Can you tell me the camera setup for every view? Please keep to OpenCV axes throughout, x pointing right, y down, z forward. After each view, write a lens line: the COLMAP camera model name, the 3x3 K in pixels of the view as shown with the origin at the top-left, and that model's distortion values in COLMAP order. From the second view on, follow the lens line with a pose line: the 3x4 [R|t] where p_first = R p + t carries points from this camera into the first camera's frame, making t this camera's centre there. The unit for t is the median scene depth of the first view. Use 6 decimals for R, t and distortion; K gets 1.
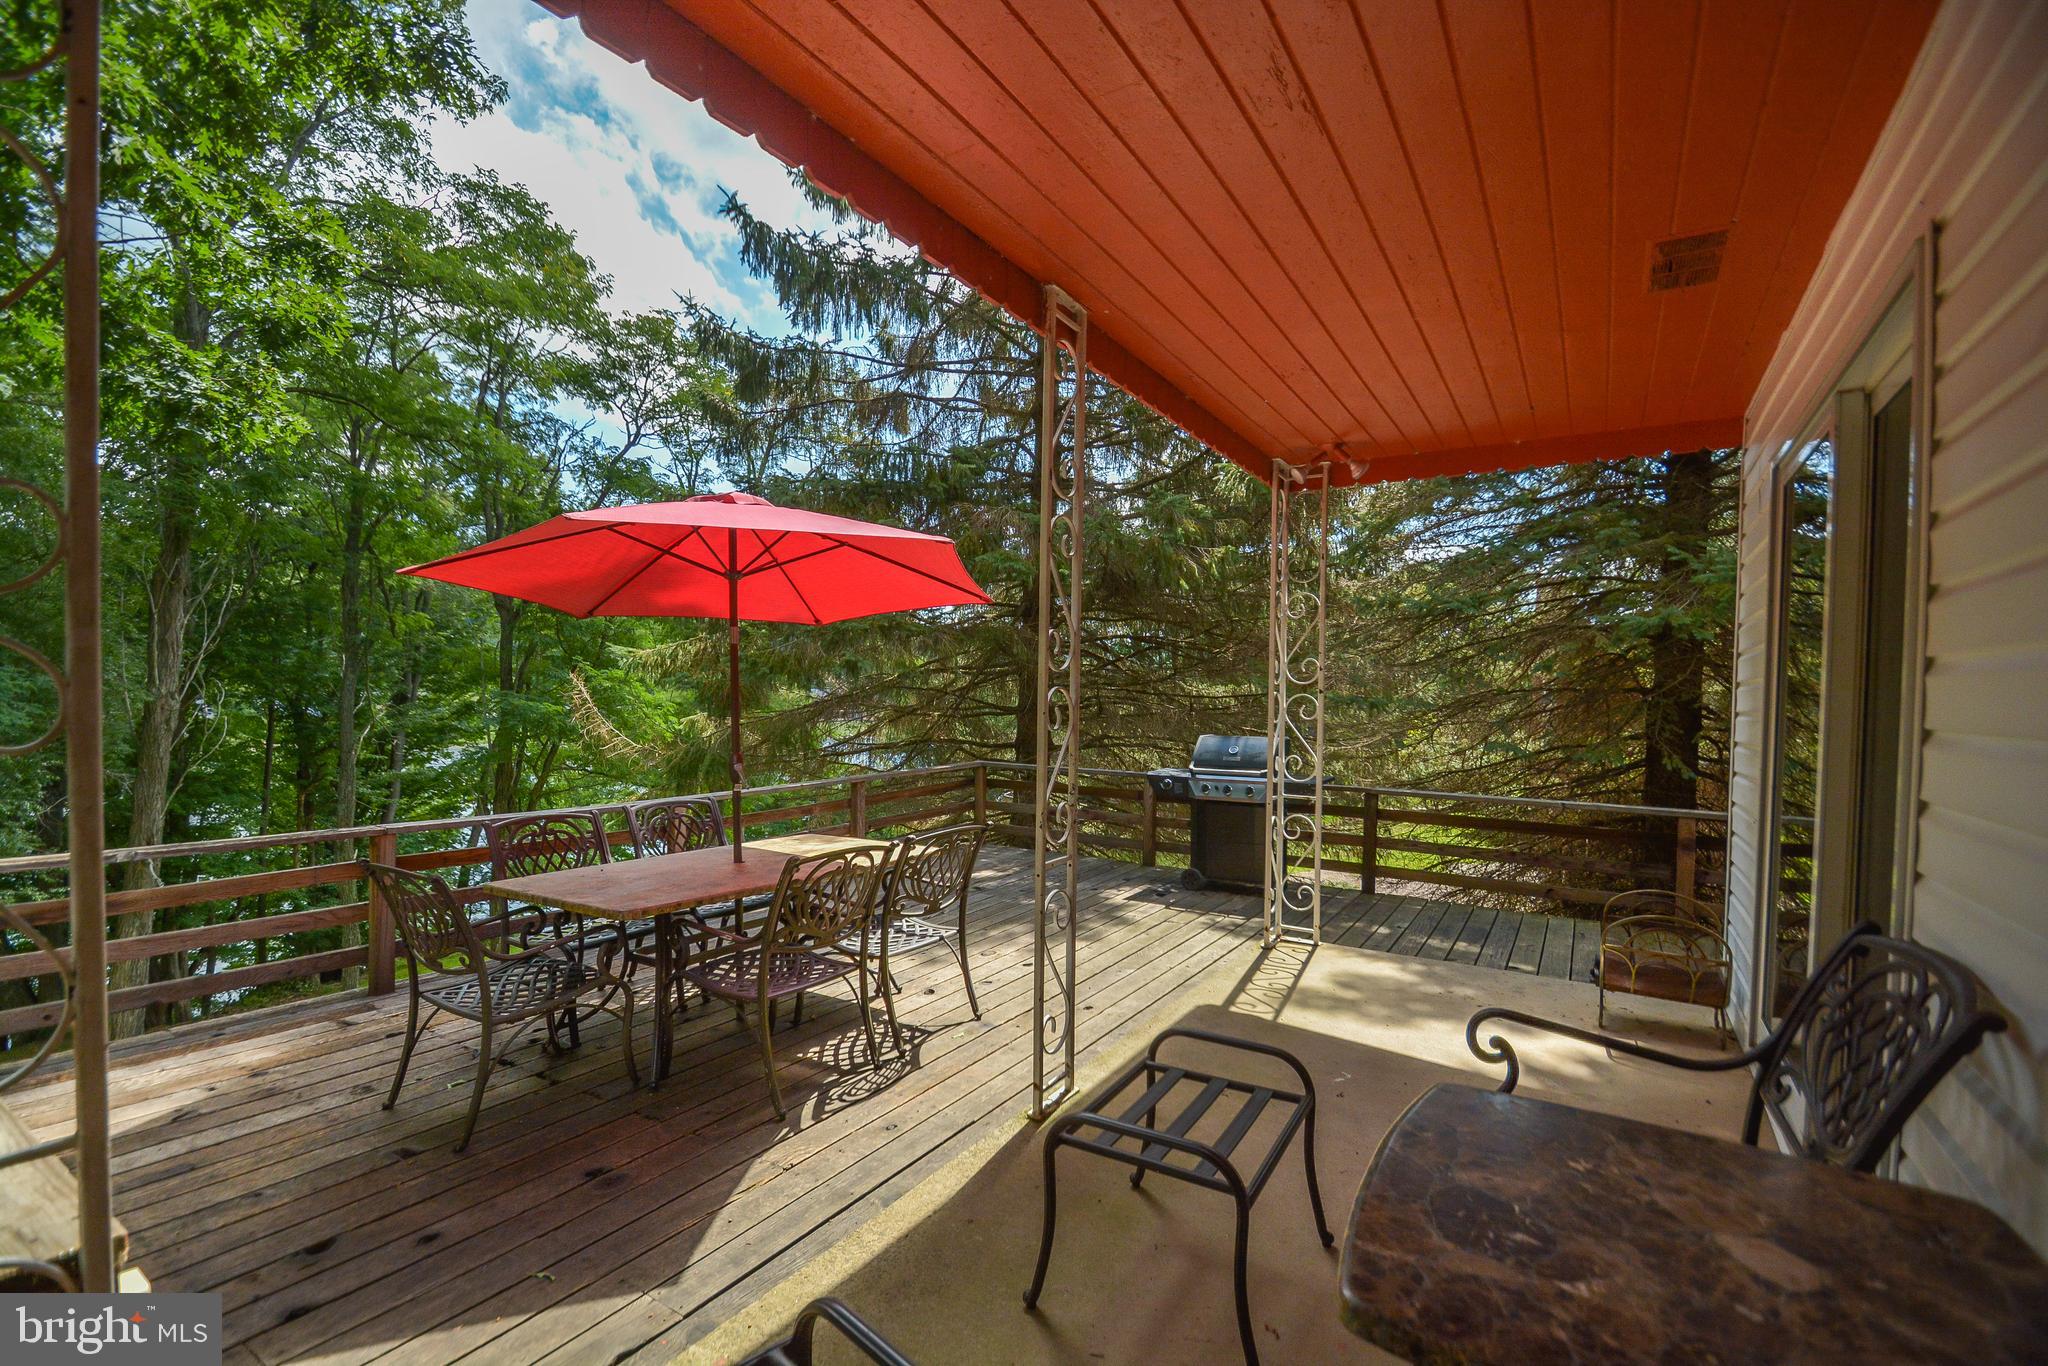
lens RADIAL K [[911.1, 0, 1020.9], [0, 911.1, 696.4], [0, 0, 1]] dist [0.003945, -0.004419]
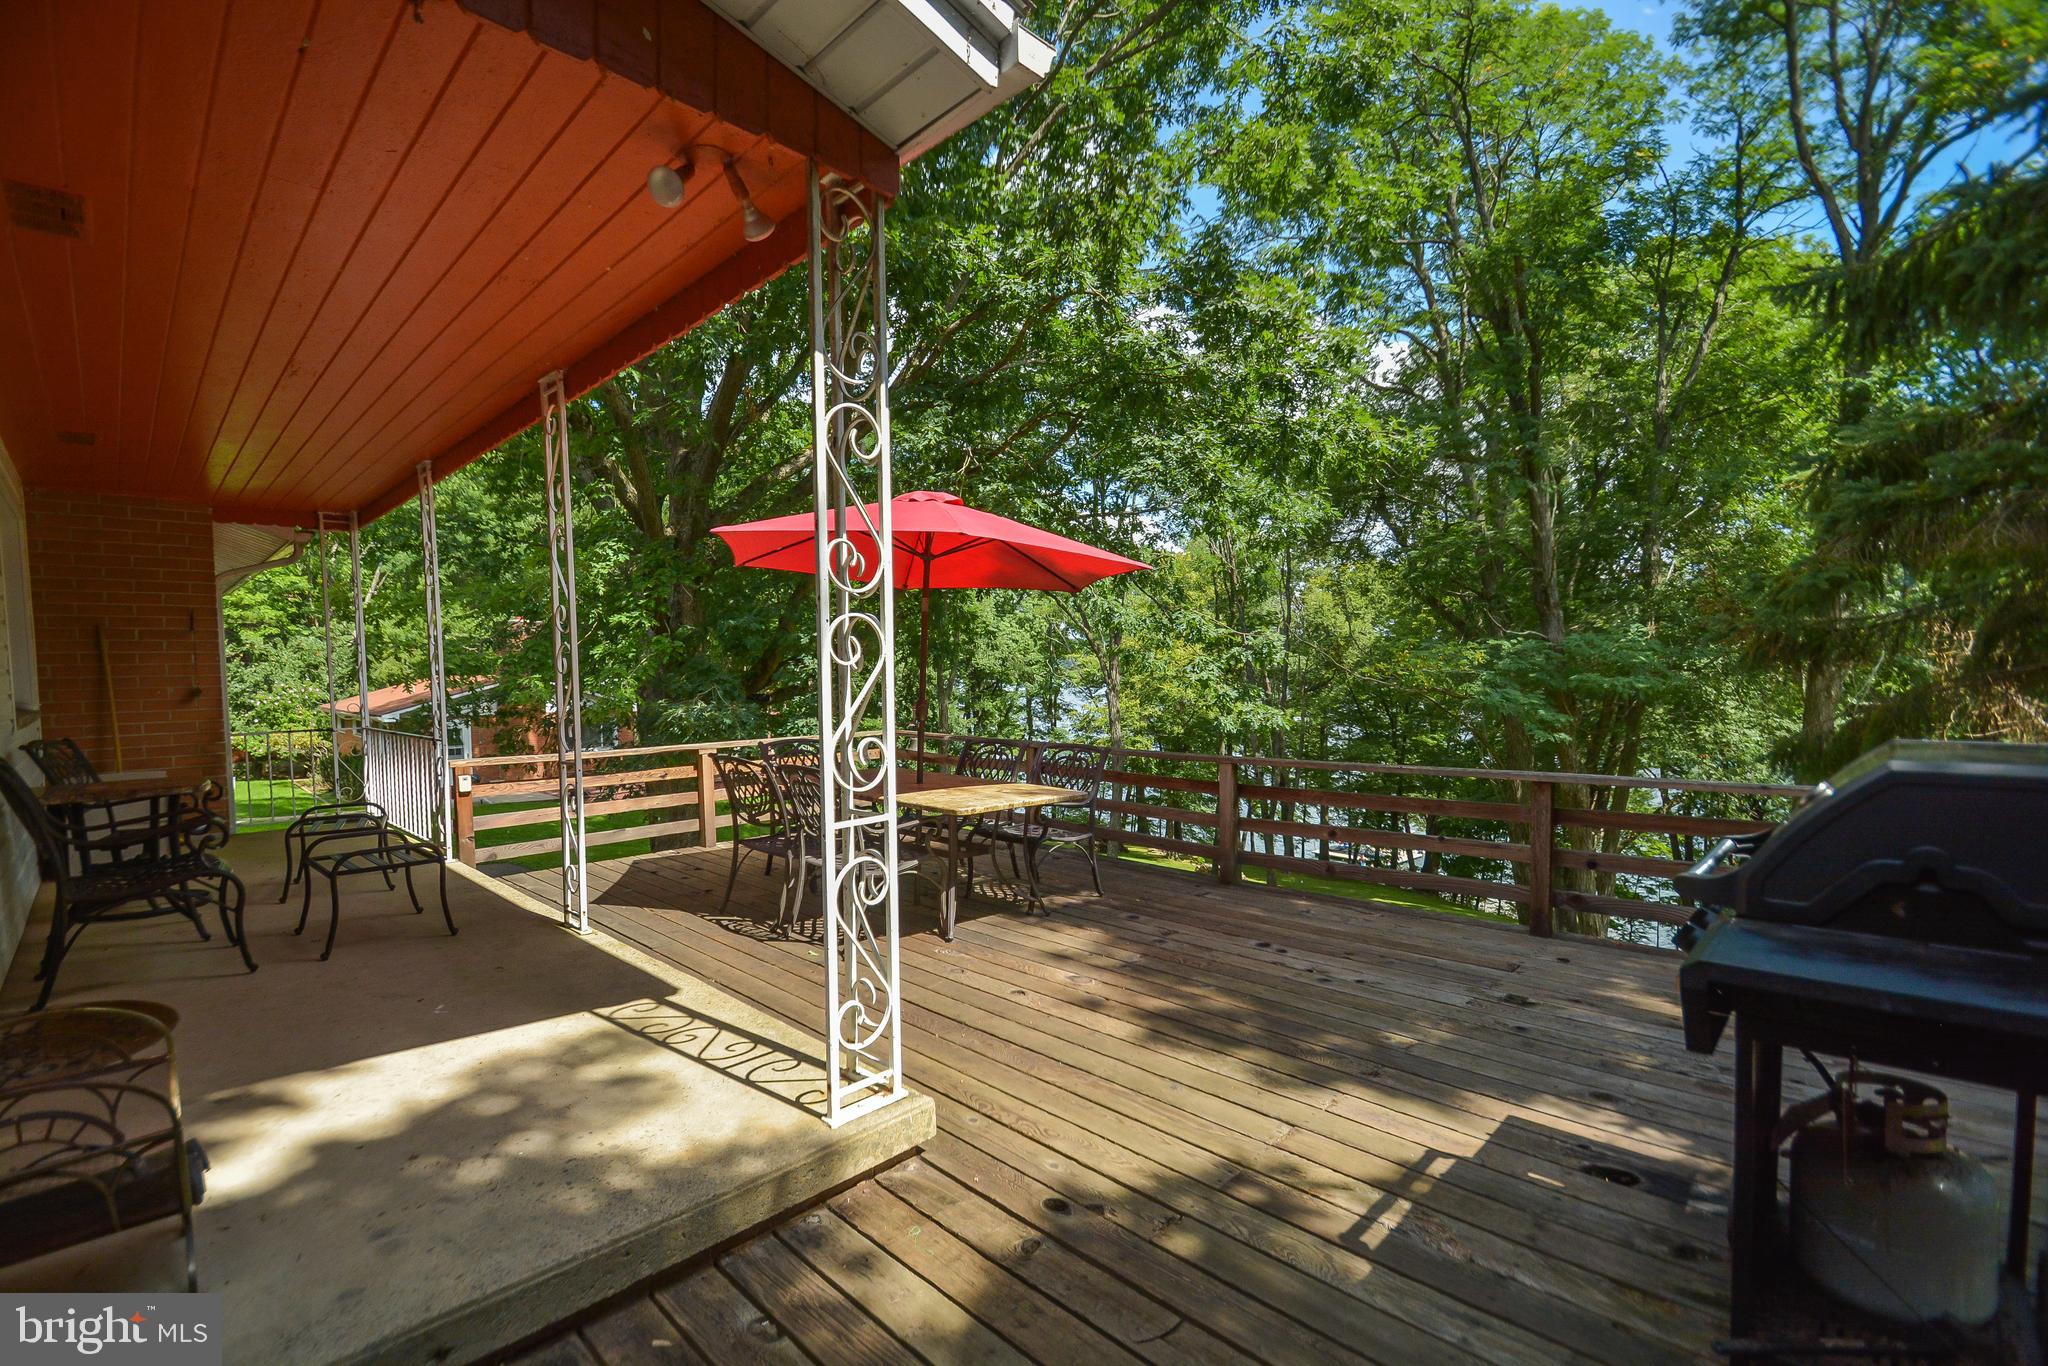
lens RADIAL K [[911.1, 0, 958.4], [0, 911.1, 711.0], [0, 0, 1]] dist [0.003945, -0.004419]
pose [[-0.250081, 0.044006, -0.967224, 0.897743], [0.015888, 0.999019, 0.041344, 0.030571], [0.968095, -0.005028, -0.250535, 1.367554]]
